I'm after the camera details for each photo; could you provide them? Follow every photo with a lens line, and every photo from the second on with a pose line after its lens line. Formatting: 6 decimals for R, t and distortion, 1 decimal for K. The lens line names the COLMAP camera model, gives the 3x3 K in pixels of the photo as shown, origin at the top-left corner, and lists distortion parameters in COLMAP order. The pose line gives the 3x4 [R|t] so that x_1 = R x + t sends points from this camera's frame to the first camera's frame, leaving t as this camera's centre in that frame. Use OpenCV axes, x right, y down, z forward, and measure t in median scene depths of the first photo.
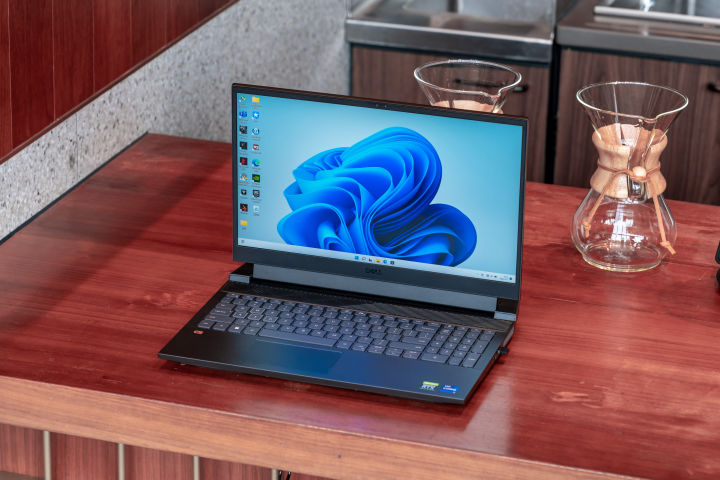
lens RADIAL K [[2050.6, 0, 358.2], [0, 2050.6, 240.3], [0, 0, 1]] dist [-0.050775, 0.000000]
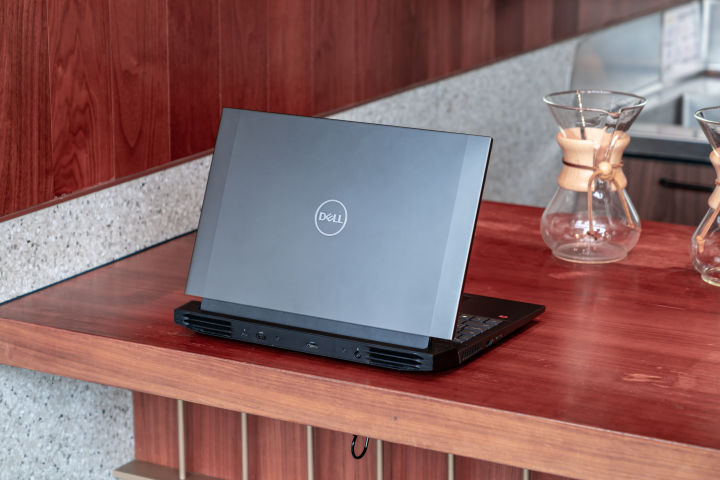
lens RADIAL K [[1693.7, 0, 362.3], [0, 1693.7, 239.7], [0, 0, 1]] dist [-0.036149, 0.000000]
pose [[0.979189, 0.028604, -0.200923, 0.131761], [-0.051343, 0.992726, -0.108895, 0.104721], [0.196346, 0.116945, 0.973536, 0.175760]]
